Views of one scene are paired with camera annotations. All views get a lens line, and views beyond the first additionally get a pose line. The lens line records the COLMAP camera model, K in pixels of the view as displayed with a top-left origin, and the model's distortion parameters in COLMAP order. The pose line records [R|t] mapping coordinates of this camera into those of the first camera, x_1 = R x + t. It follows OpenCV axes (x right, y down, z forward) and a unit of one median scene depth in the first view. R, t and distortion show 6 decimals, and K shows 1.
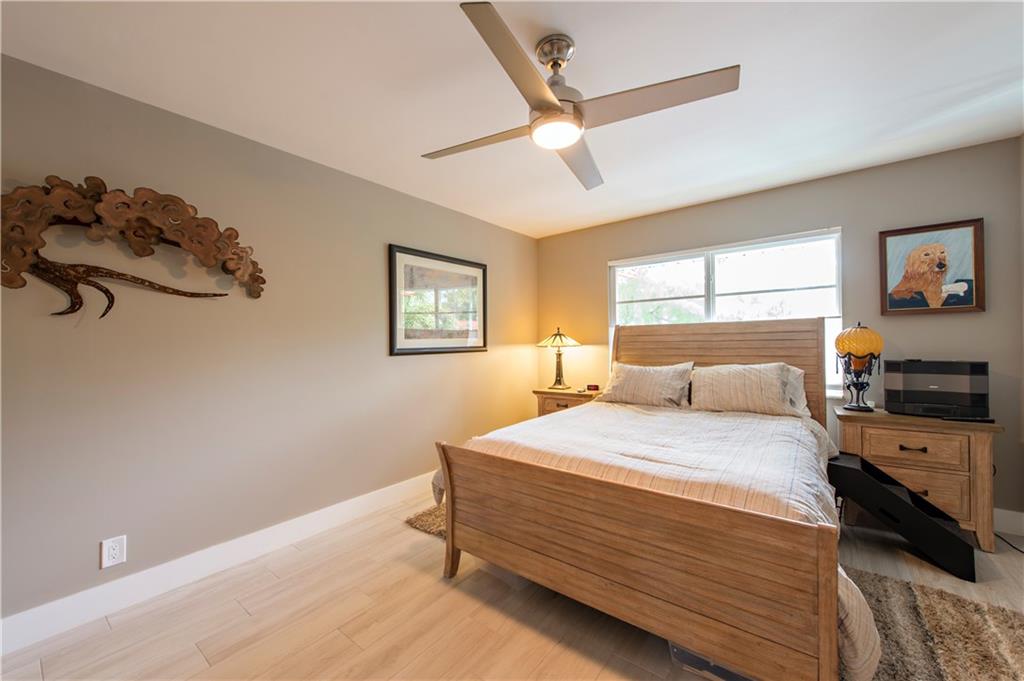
lens RADIAL K [[395.1, 0, 513.7], [0, 395.1, 340.5], [0, 0, 1]] dist [0.005906, -0.002614]
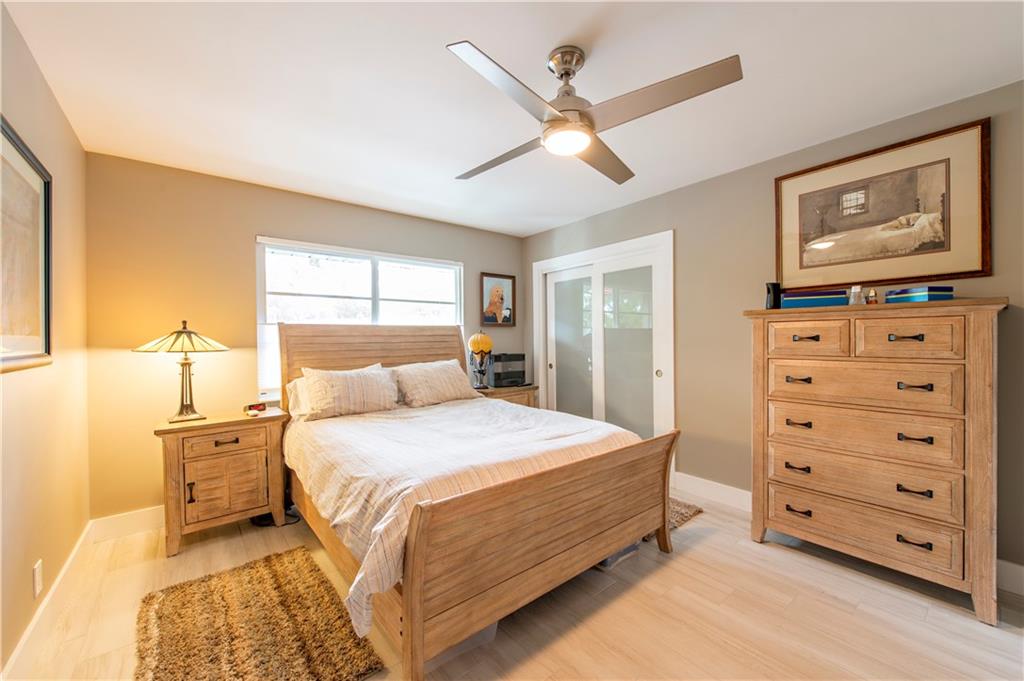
lens RADIAL K [[395.1, 0, 512.7], [0, 395.1, 341.2], [0, 0, 1]] dist [0.005906, -0.002614]
pose [[0.223930, 0.006173, 0.974586, -0.553734], [0.003262, 0.999970, -0.007083, 0.007326], [-0.974600, 0.004765, 0.223903, 0.537118]]
